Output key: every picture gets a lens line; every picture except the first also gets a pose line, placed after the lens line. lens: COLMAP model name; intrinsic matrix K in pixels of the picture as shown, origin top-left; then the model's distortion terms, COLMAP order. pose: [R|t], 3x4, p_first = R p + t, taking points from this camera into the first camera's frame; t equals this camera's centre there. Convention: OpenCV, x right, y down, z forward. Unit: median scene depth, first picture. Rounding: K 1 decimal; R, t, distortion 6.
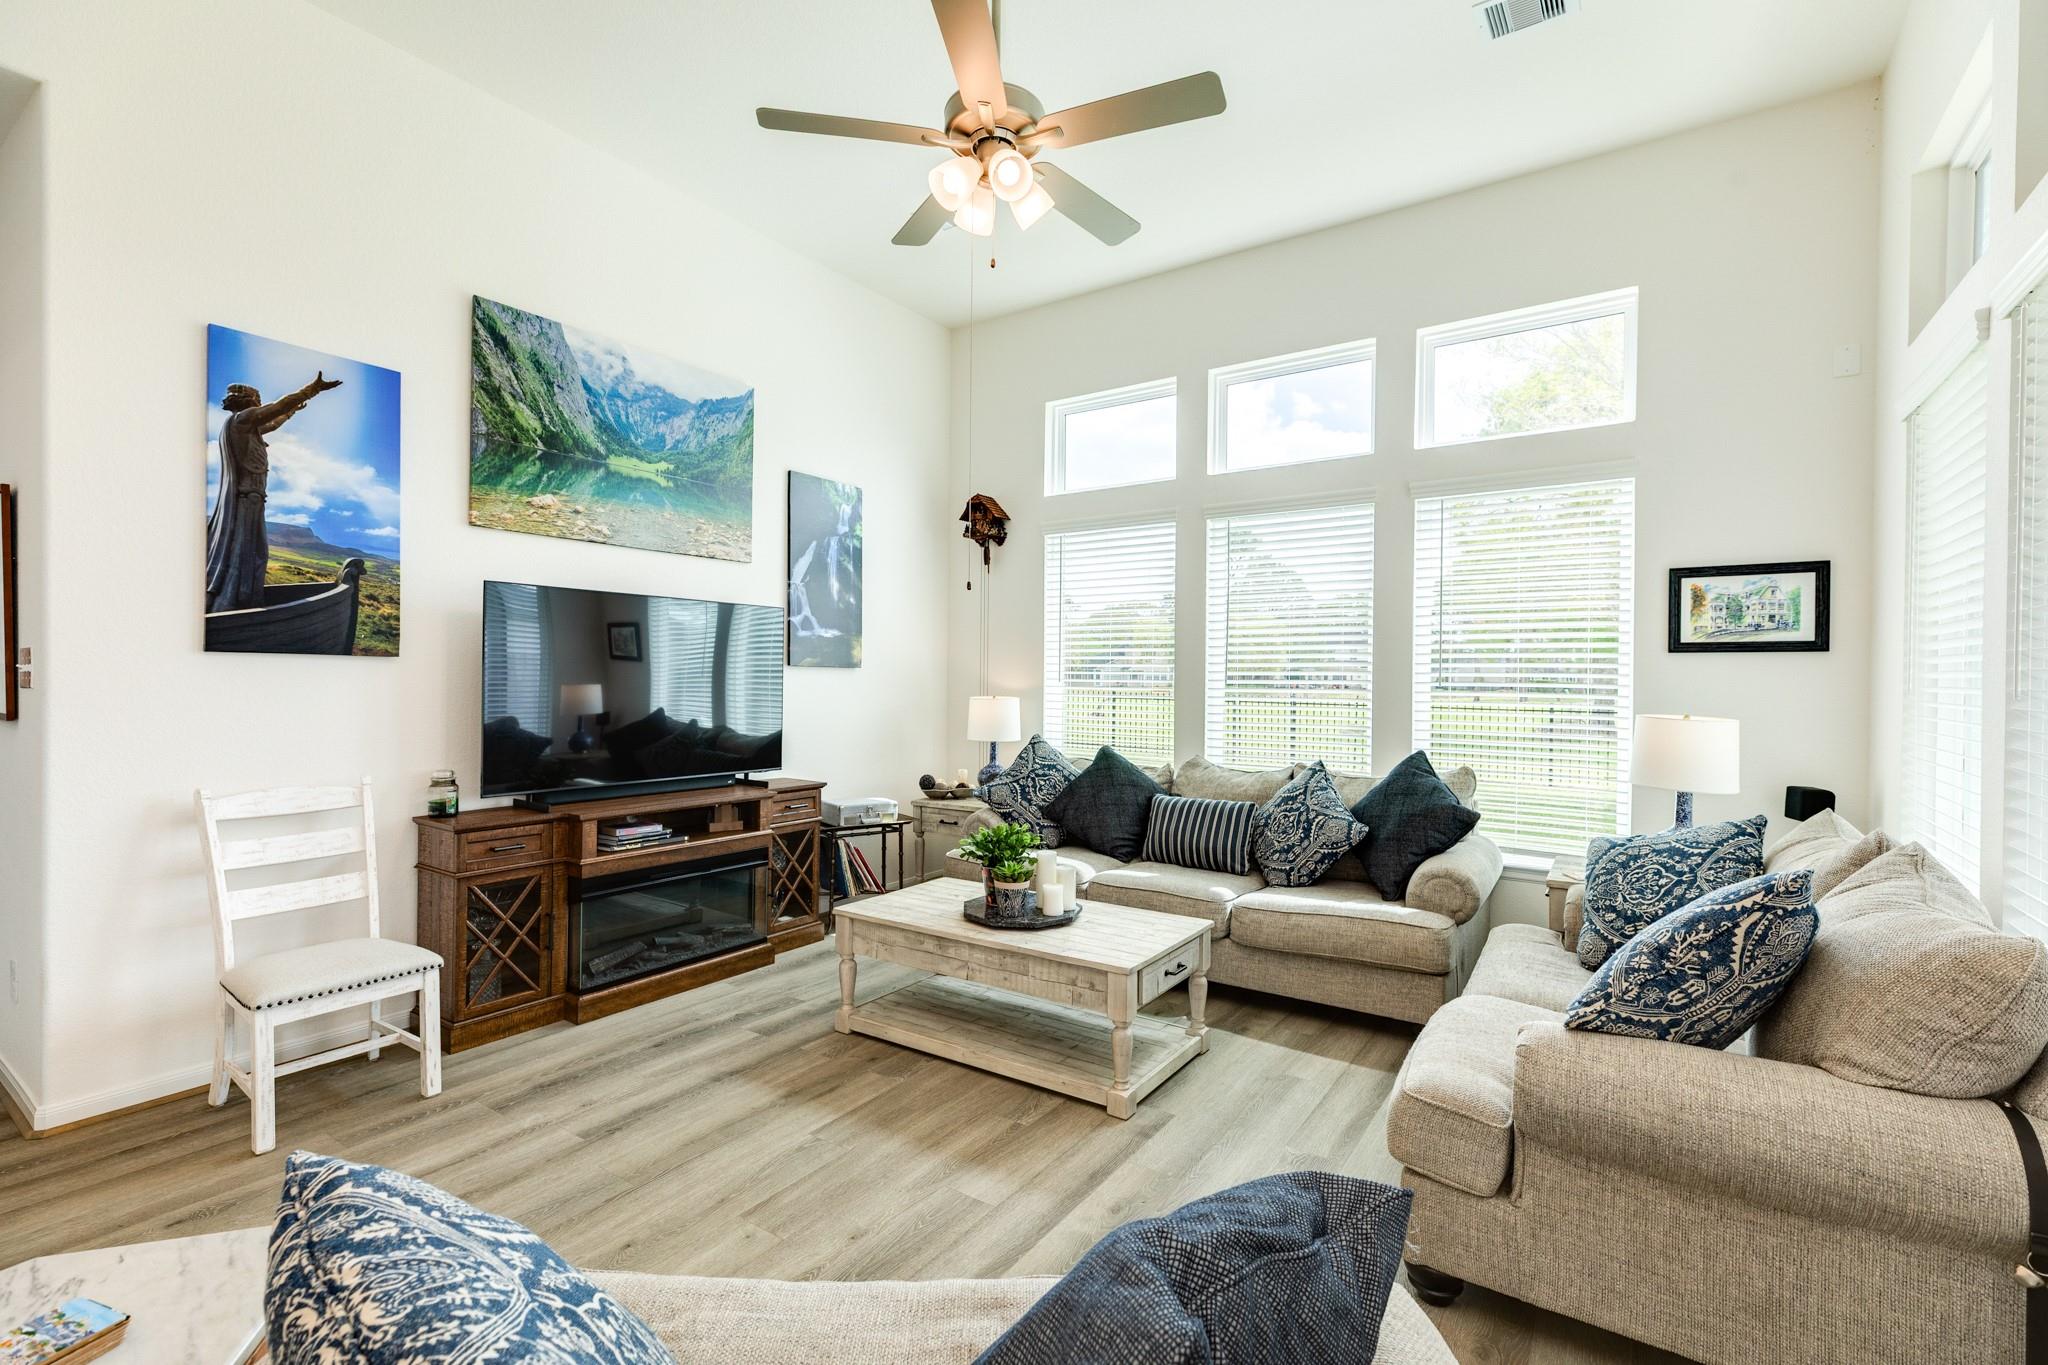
lens RADIAL K [[913.8, 0, 1021.5], [0, 913.8, 680.9], [0, 0, 1]] dist [0.004114, 0.000471]
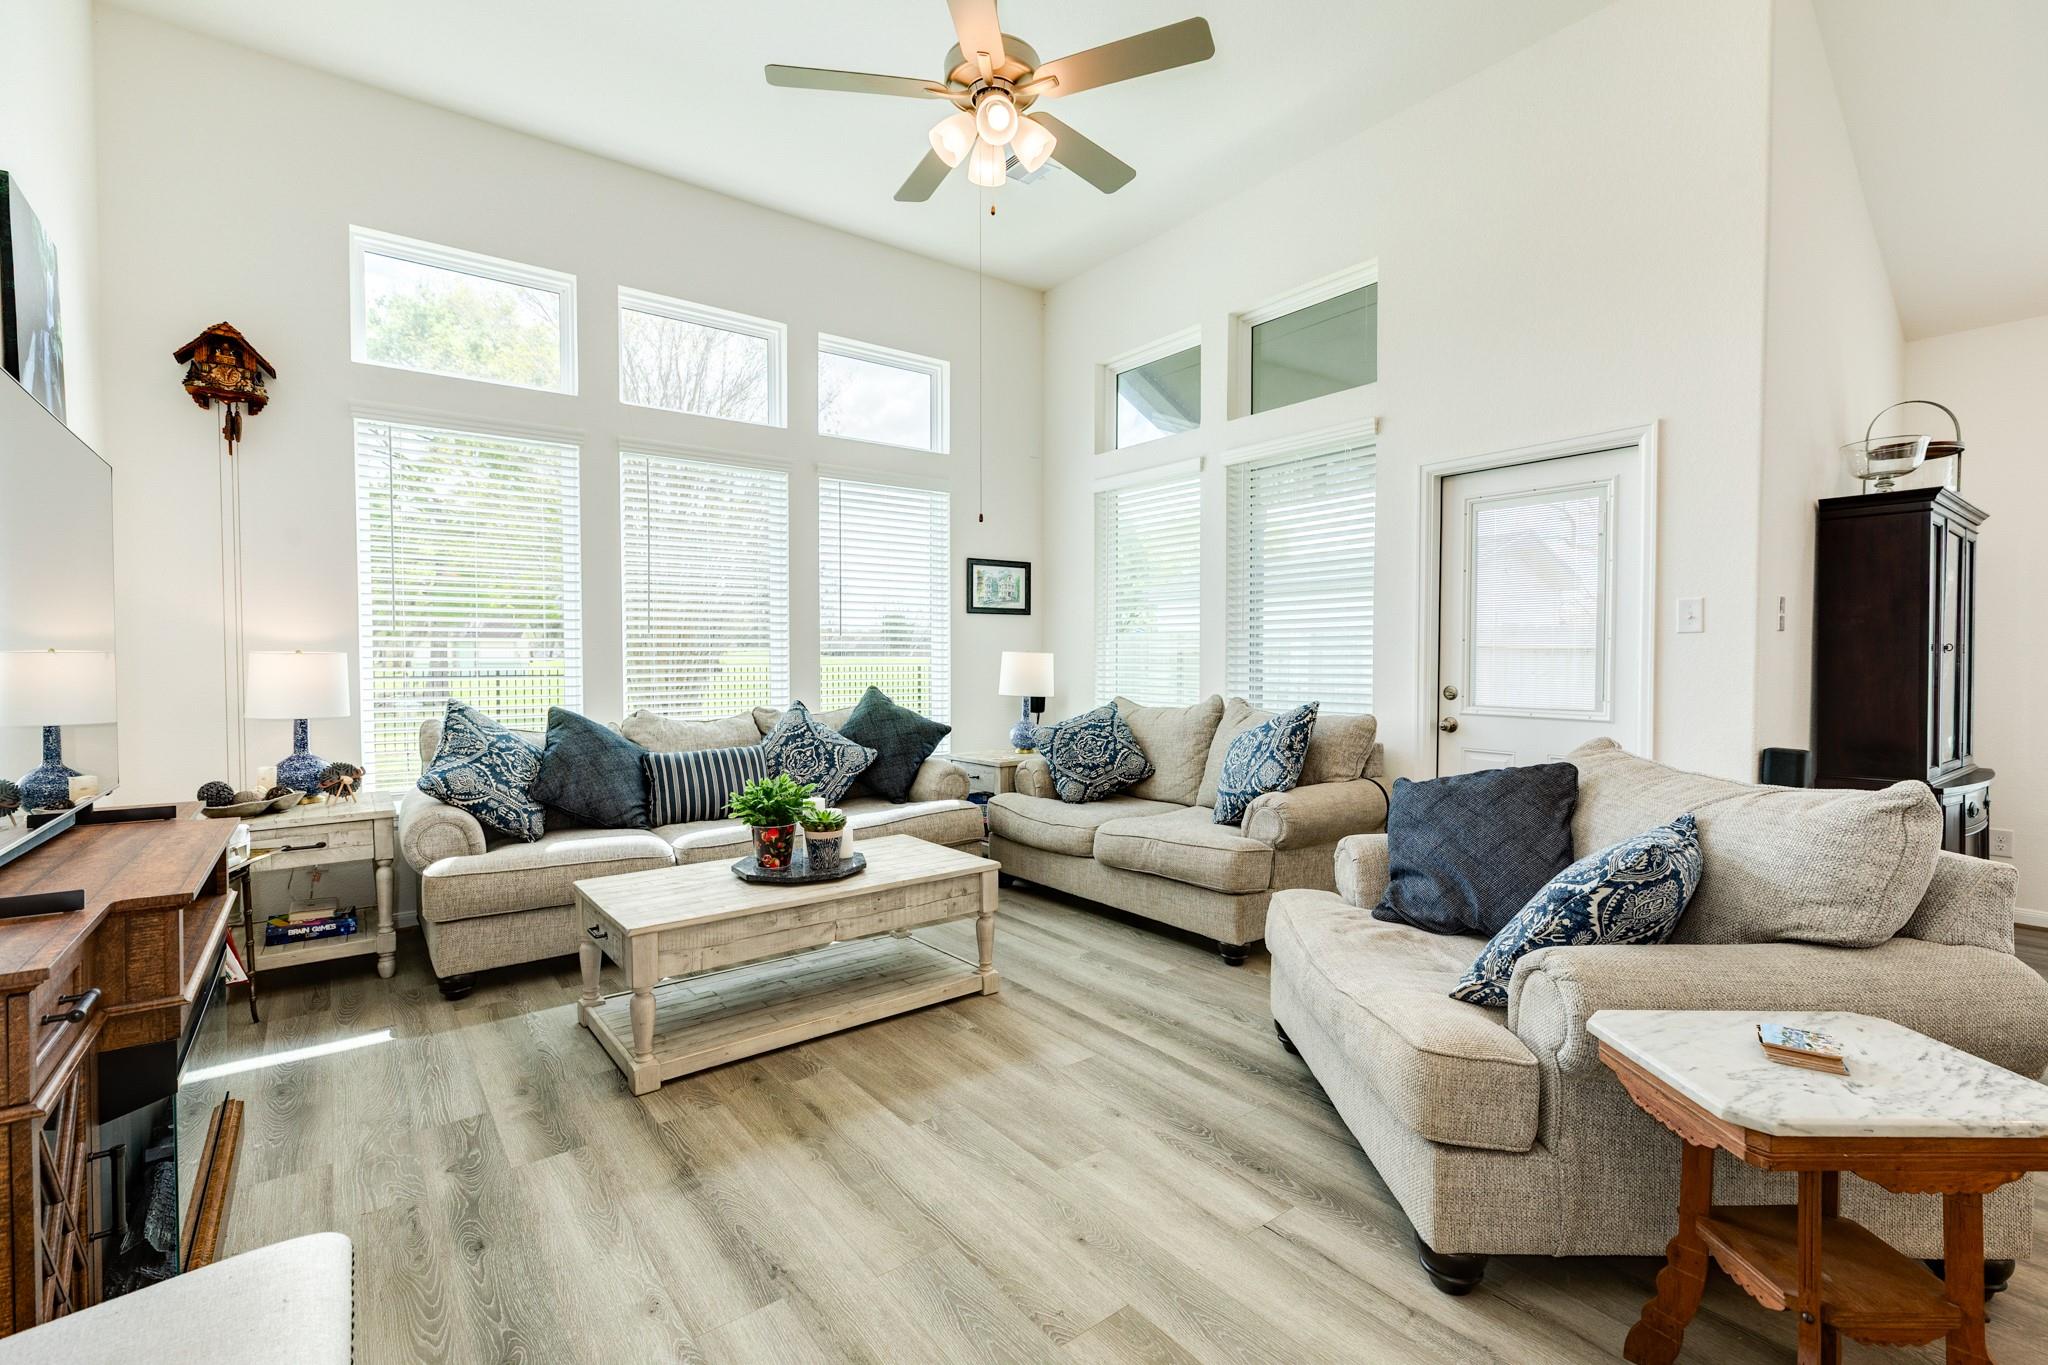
lens RADIAL K [[913.8, 0, 1026.3], [0, 913.8, 678.0], [0, 0, 1]] dist [0.004114, 0.000471]
pose [[0.307224, -0.032899, 0.951068, -0.724672], [0.008749, 0.999458, 0.031746, 0.029991], [-0.951597, -0.001432, 0.307346, 0.448219]]
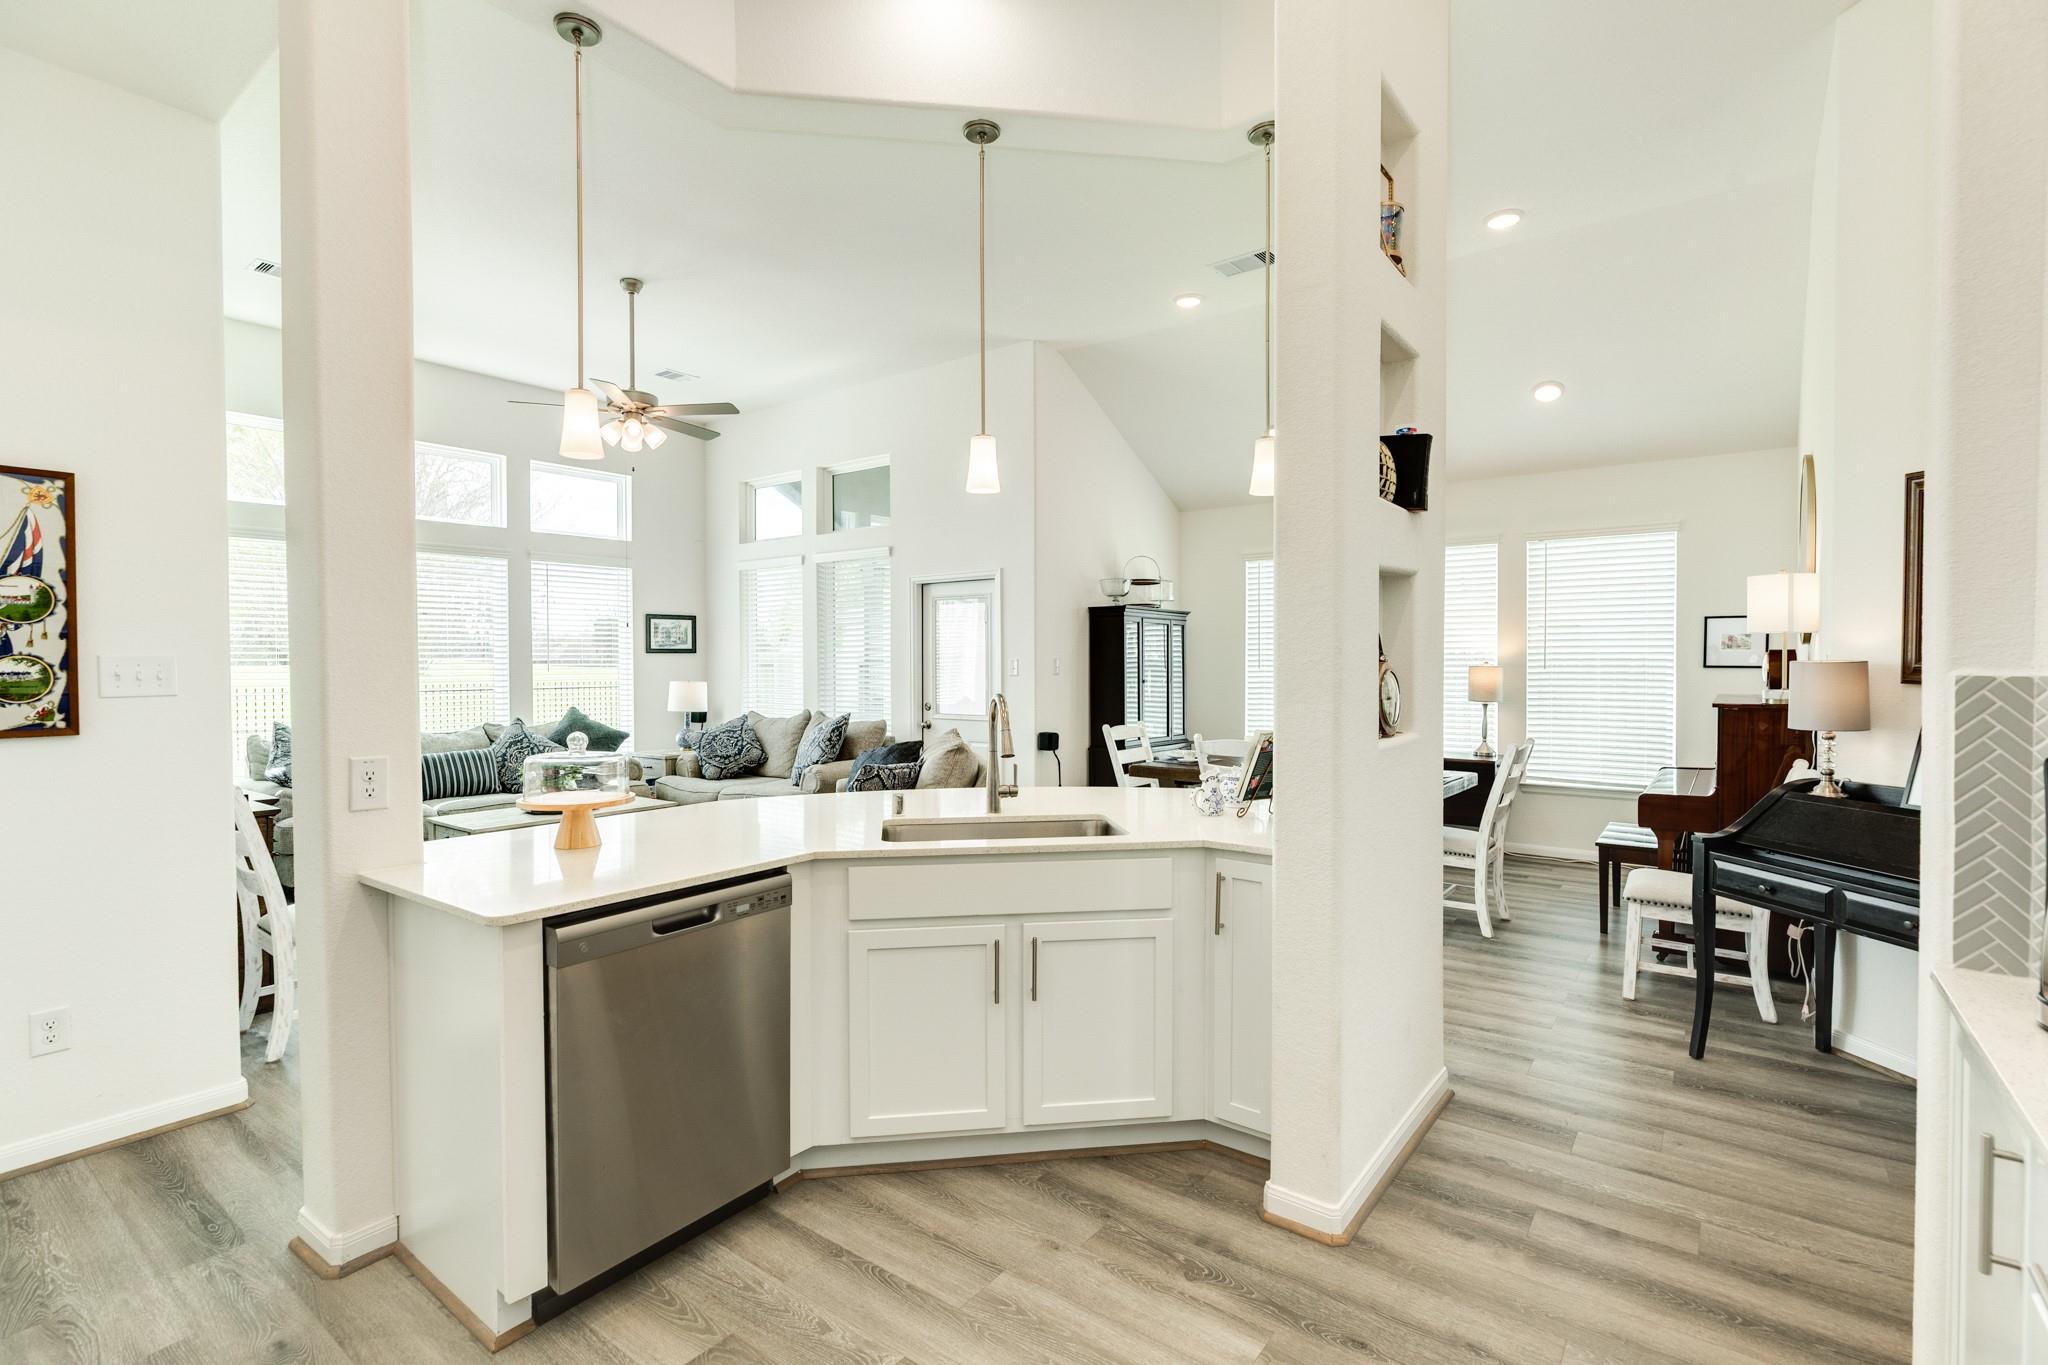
lens RADIAL K [[951.9, 0, 1022.8], [0, 951.9, 681.2], [0, 0, 1]] dist [-0.010621, 0.000542]
pose [[0.045377, -0.029787, 0.998526, -1.498214], [0.009921, 0.999519, 0.029366, -0.022096], [-0.998921, 0.008574, 0.045651, 0.022424]]
